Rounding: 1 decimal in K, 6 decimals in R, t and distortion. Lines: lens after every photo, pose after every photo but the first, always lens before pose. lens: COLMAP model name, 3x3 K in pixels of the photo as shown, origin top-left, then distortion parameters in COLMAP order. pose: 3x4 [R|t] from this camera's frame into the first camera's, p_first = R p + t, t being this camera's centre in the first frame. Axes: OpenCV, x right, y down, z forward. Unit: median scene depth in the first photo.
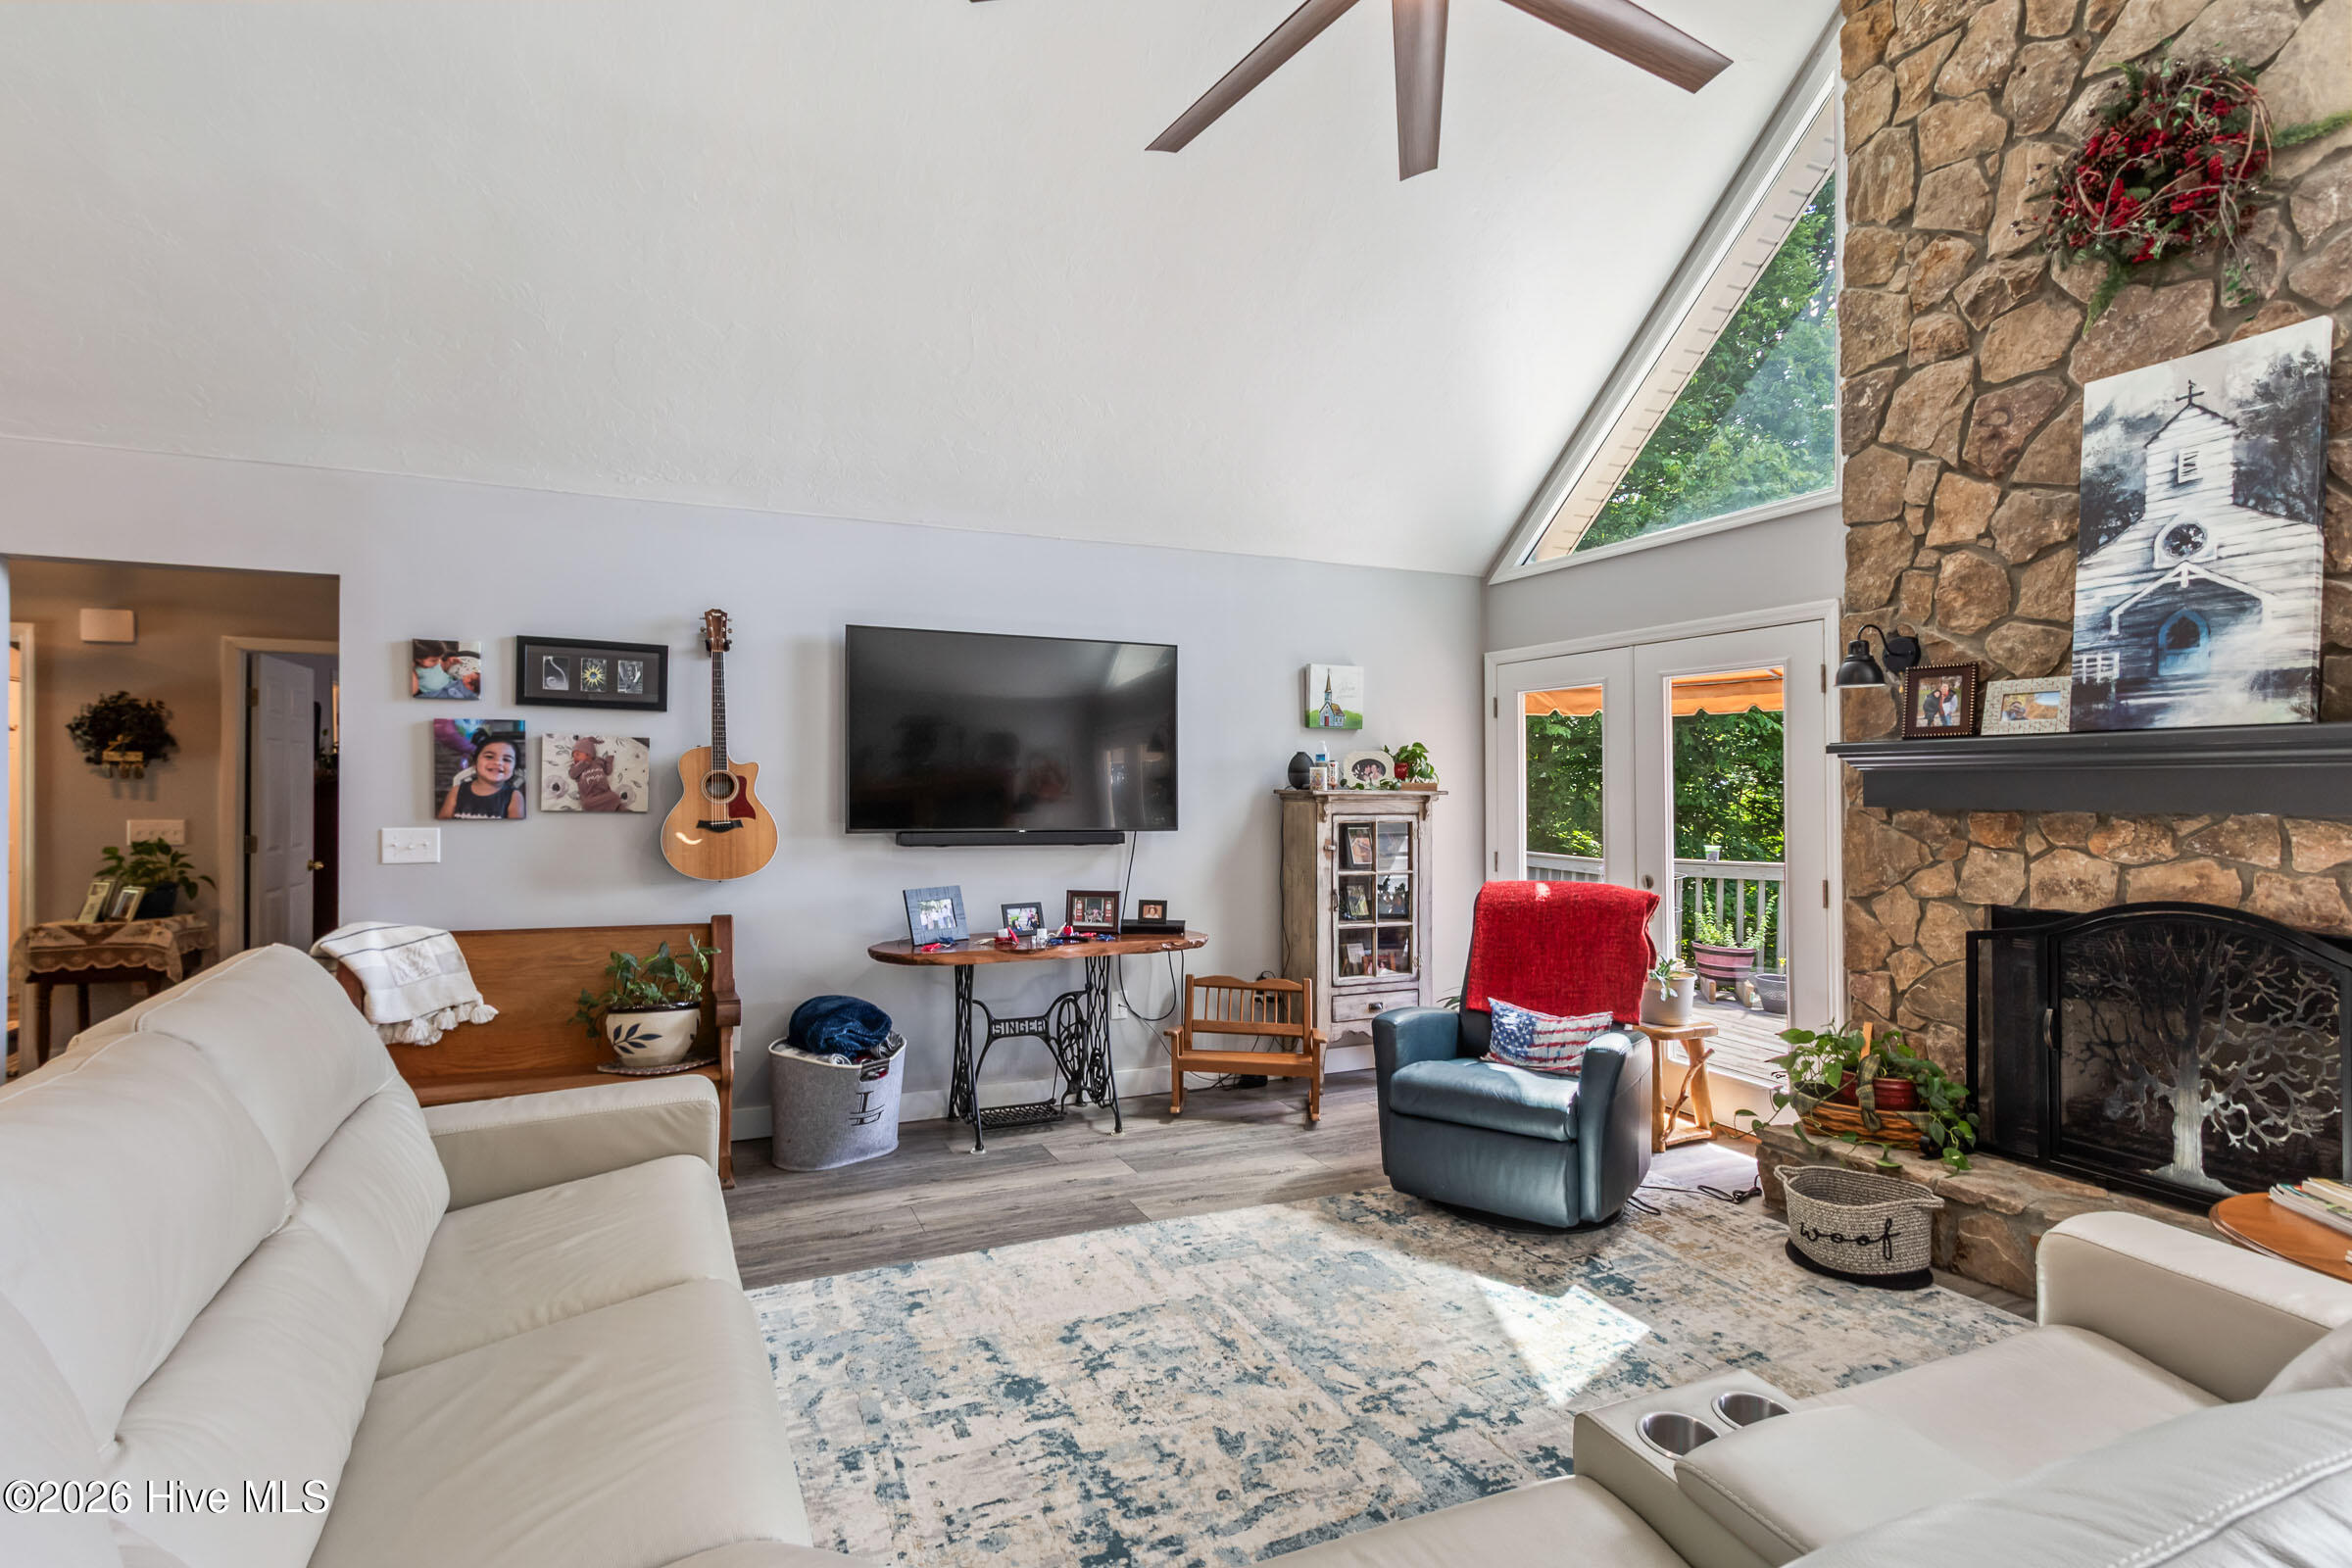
lens RADIAL K [[1126.6, 0, 1136.6], [0, 1126.6, 771.4], [0, 0, 1]] dist [0.002900, -0.001149]
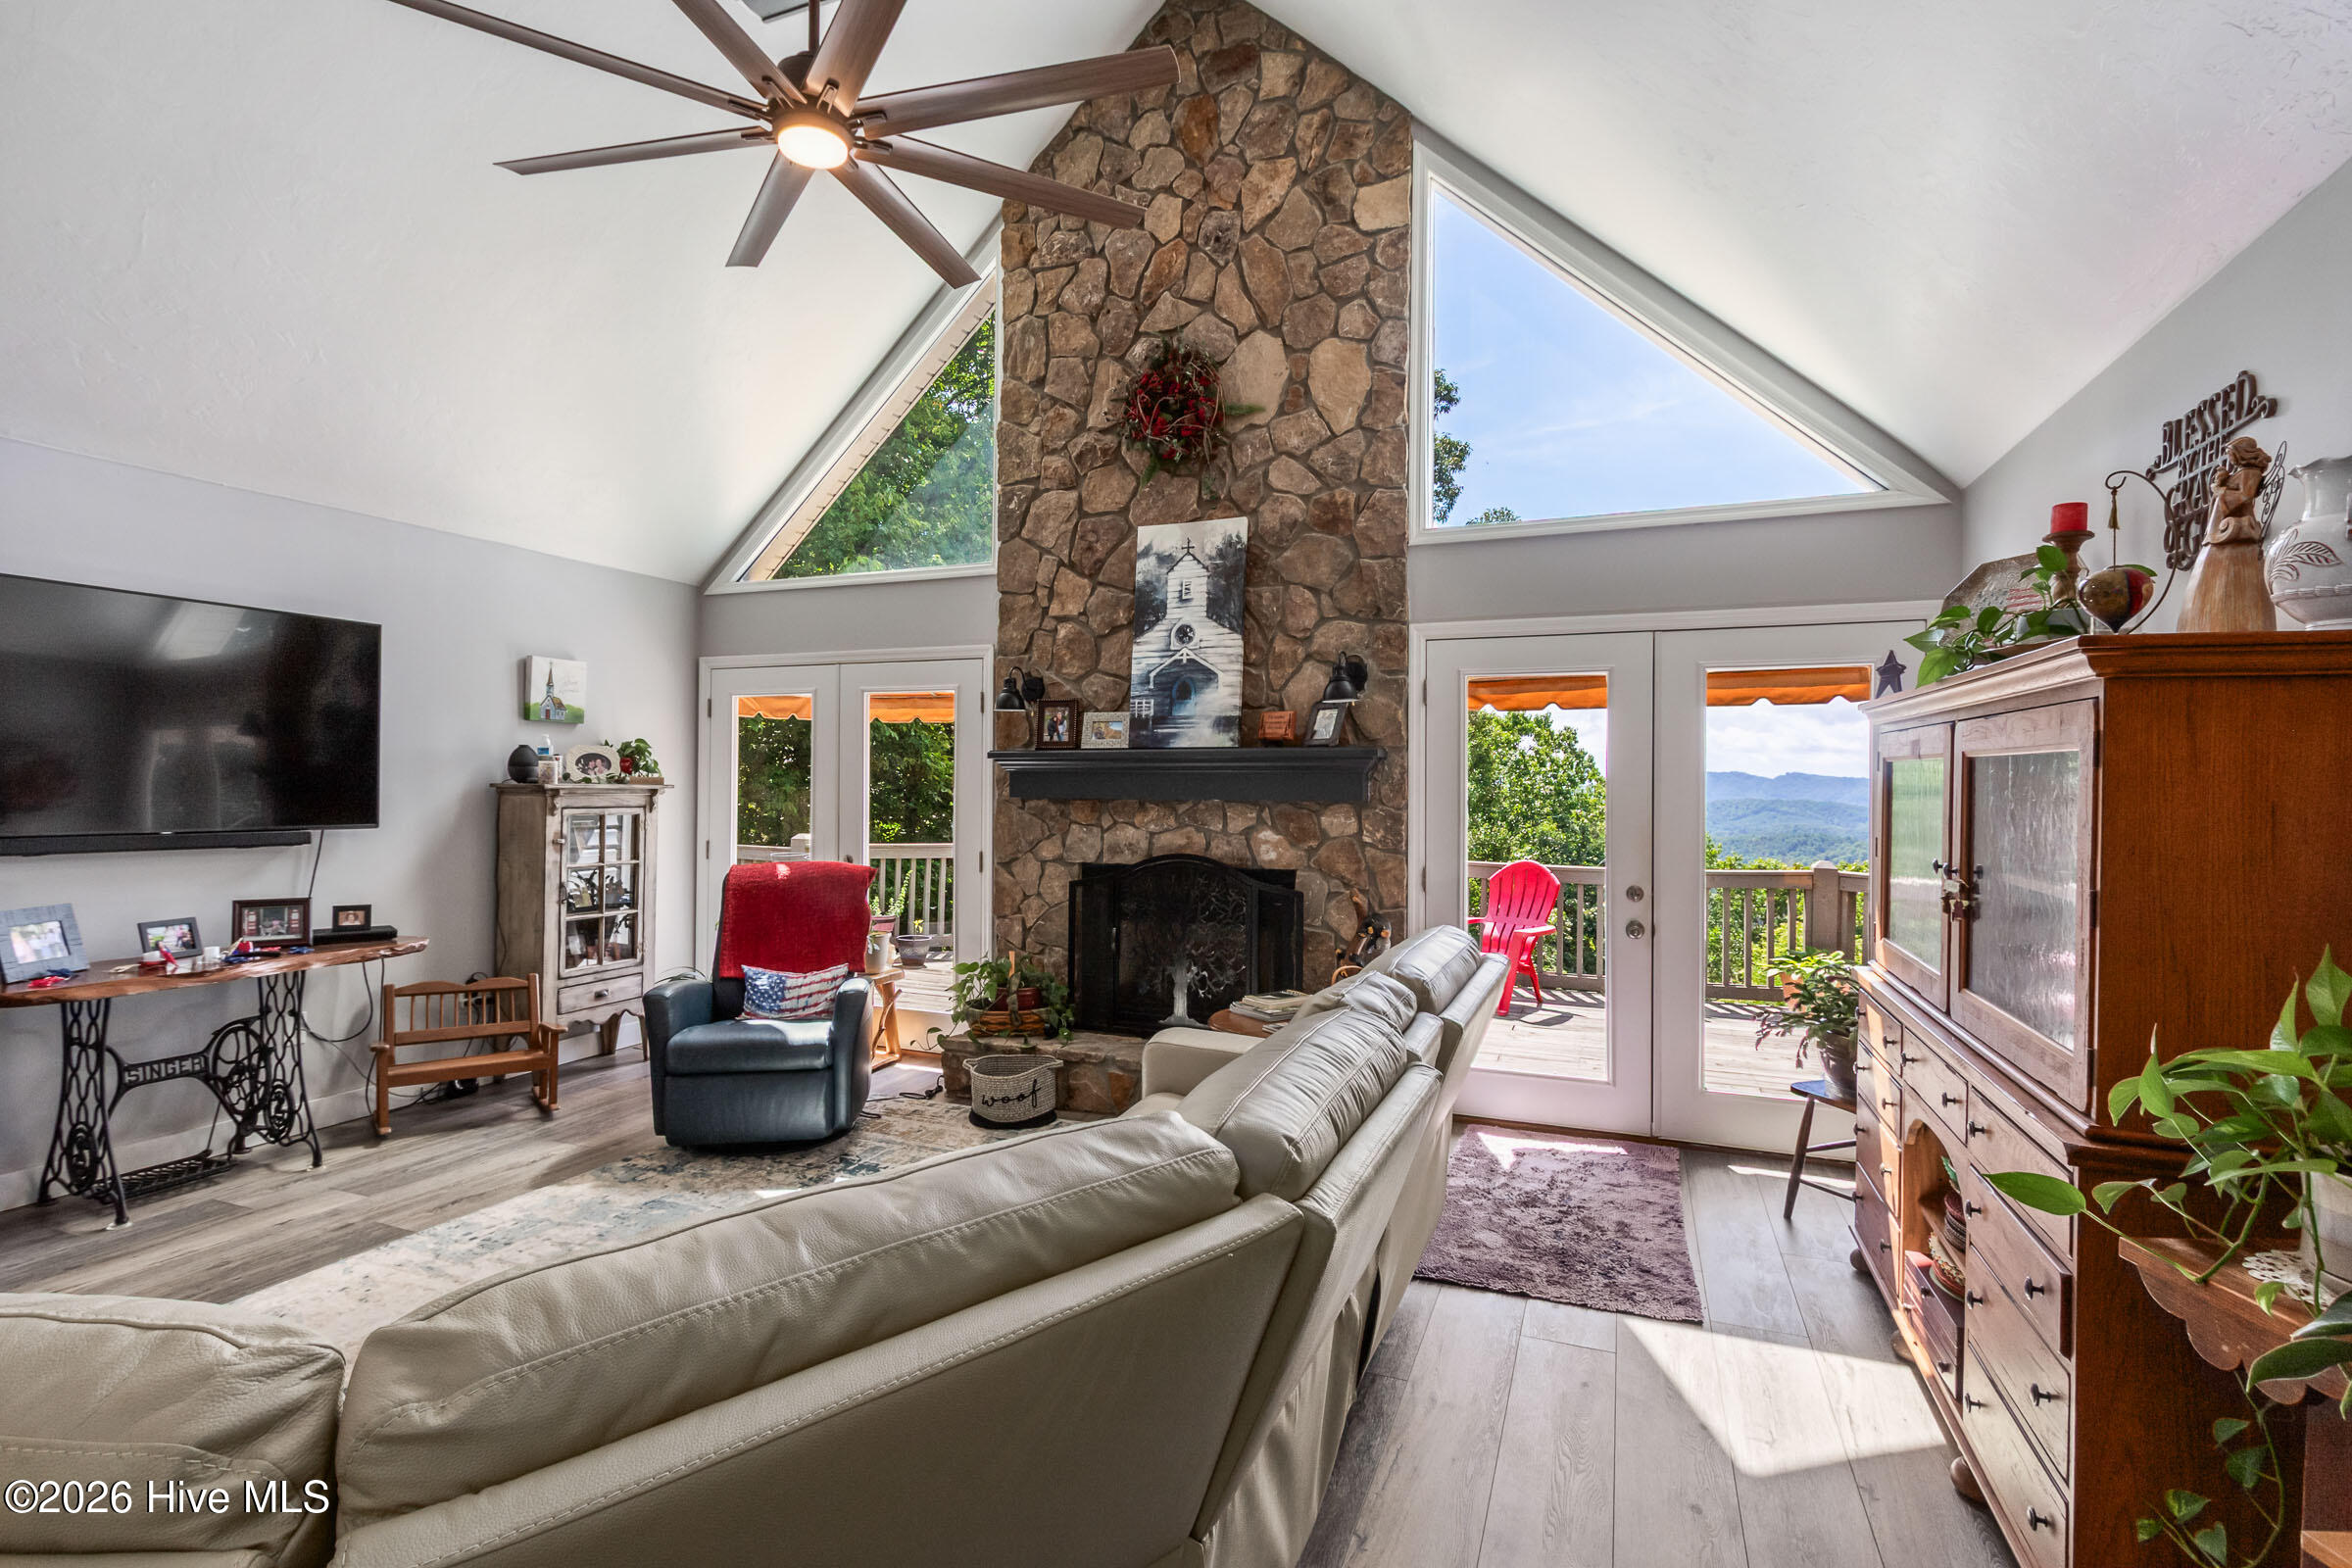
lens RADIAL K [[1129.9, 0, 1145.5], [0, 1129.9, 764.4], [0, 0, 1]] dist [0.001016, 0.000217]
pose [[0.717771, 0.014301, 0.696132, -0.236711], [-0.014496, 0.999879, -0.005595, -0.004082], [-0.696128, -0.006075, 0.717892, -0.134841]]
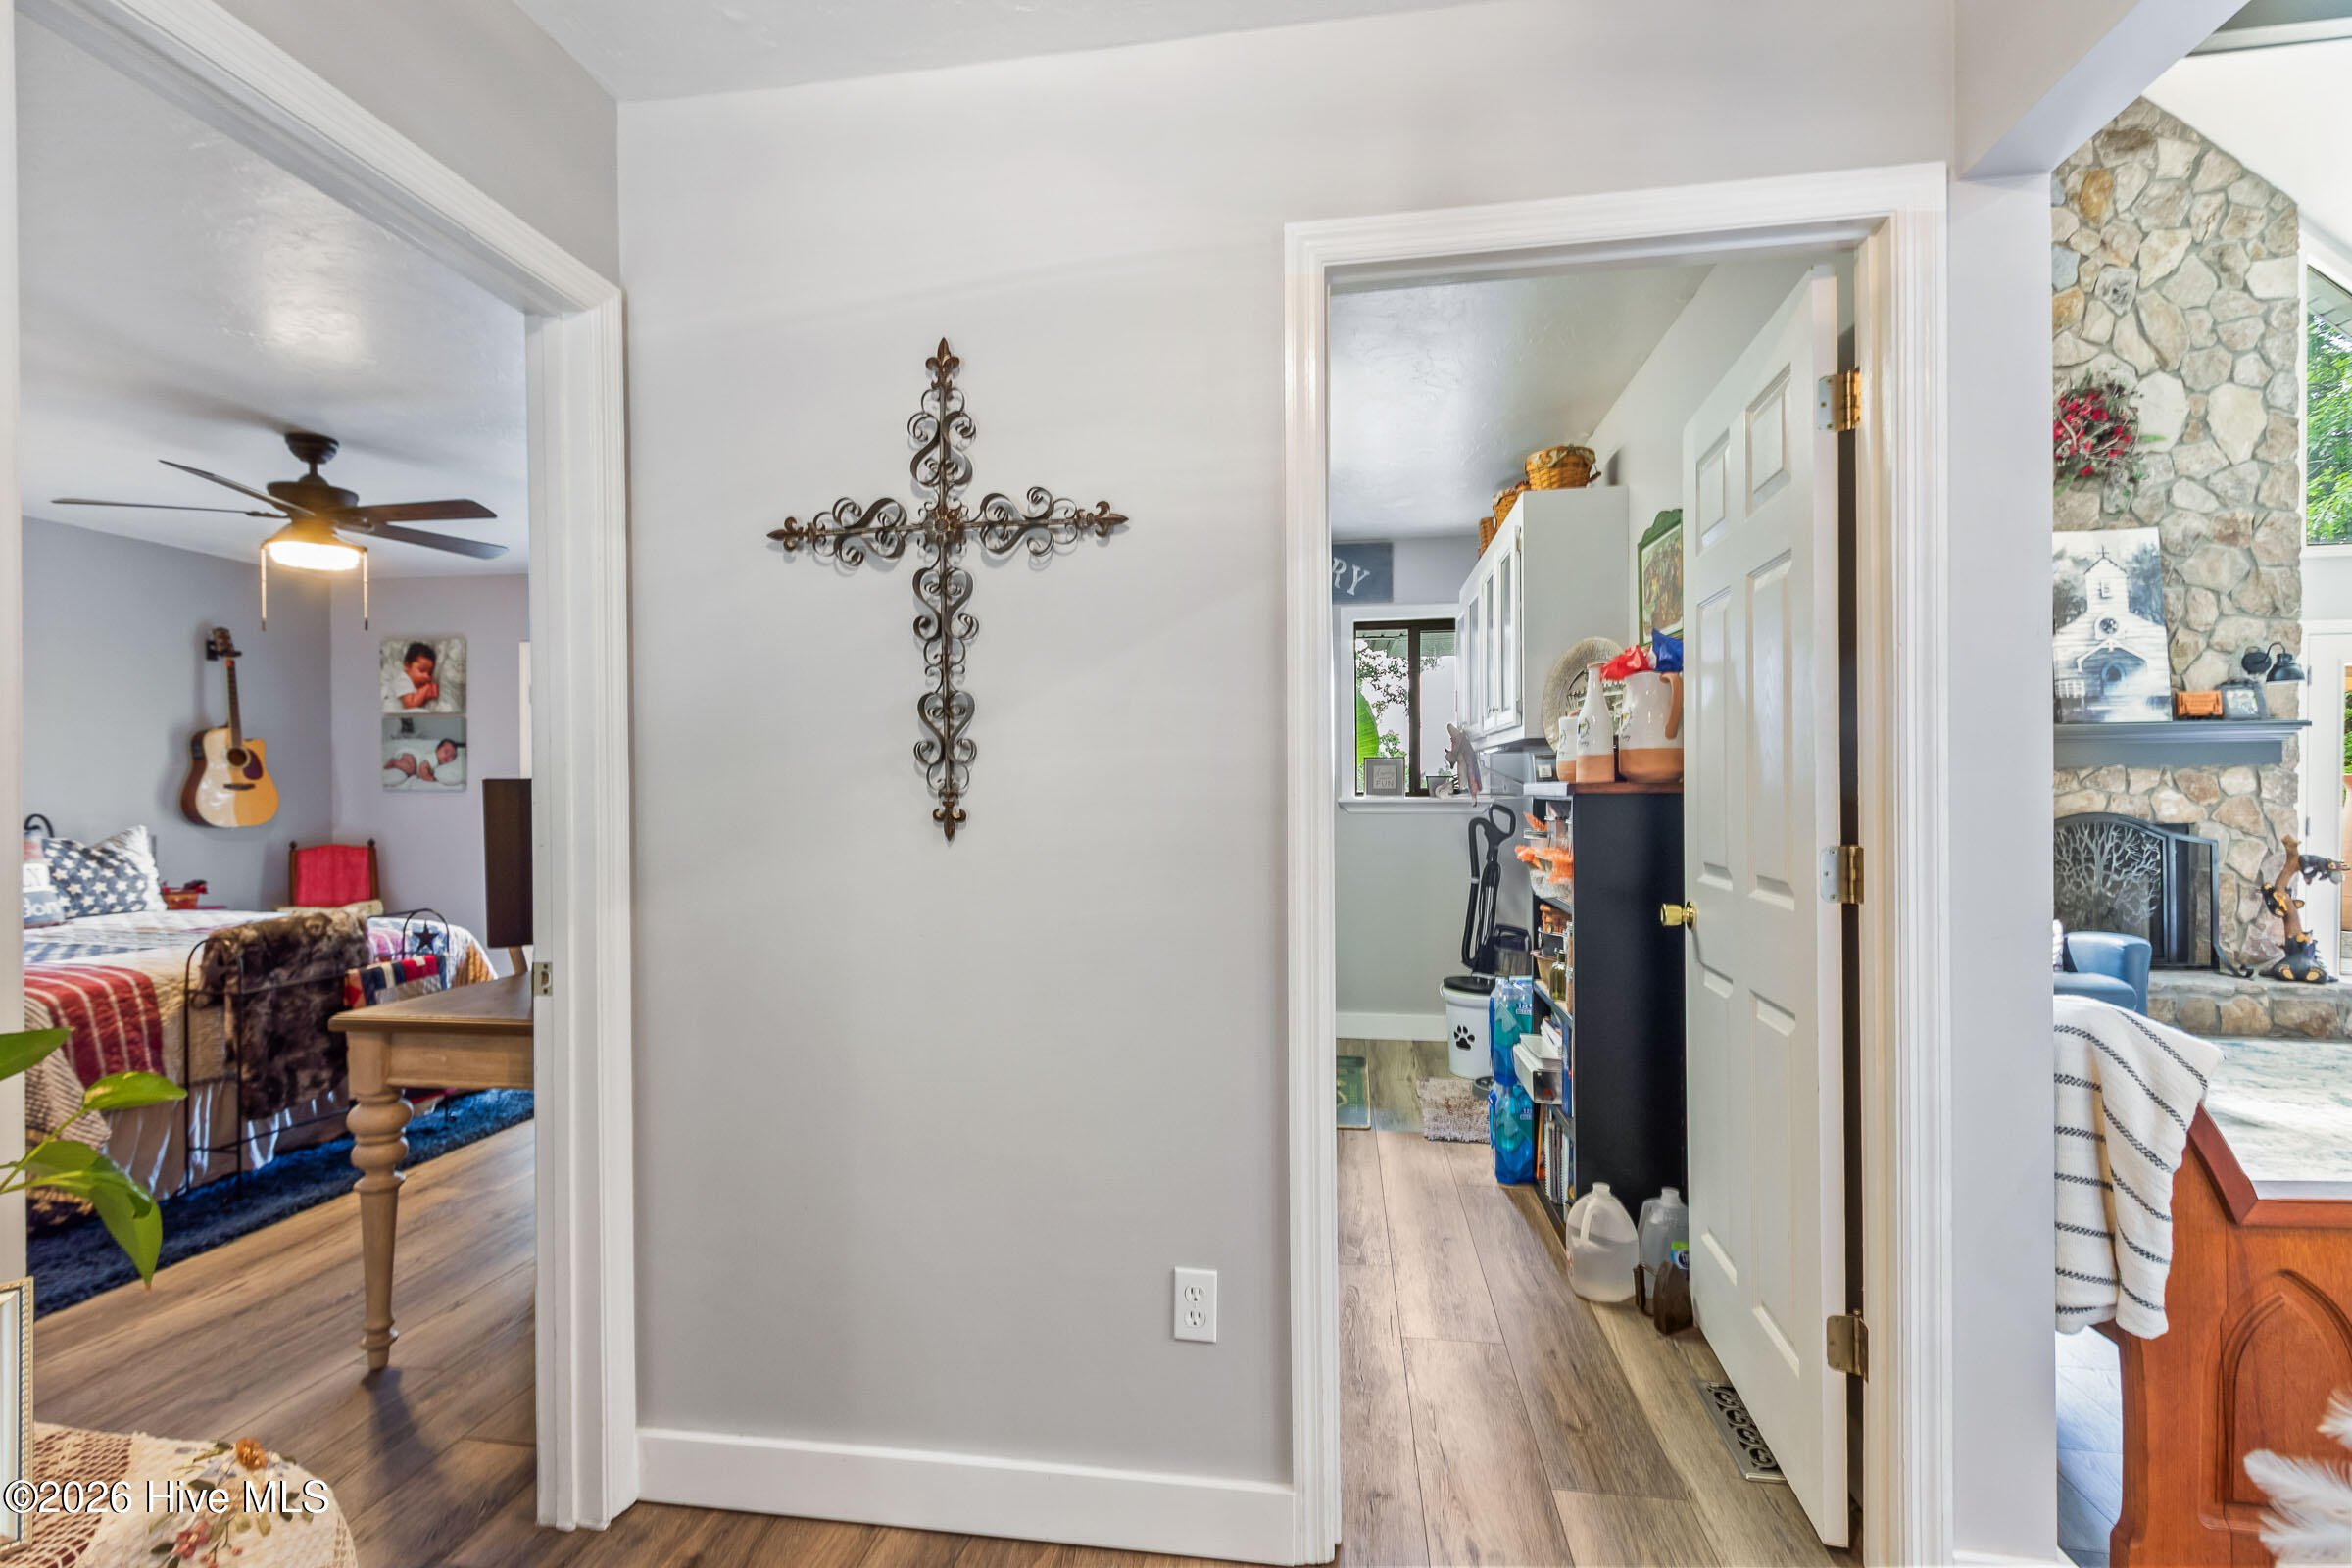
lens RADIAL K [[1101.1, 0, 1161.8], [0, 1101.1, 792.0], [0, 0, 1]] dist [0.000950, -0.000172]
pose [[0.531637, -0.004349, 0.846961, -1.409453], [-0.003340, 0.999968, 0.007231, 0.066641], [-0.846966, -0.006673, 0.531605, 1.240323]]
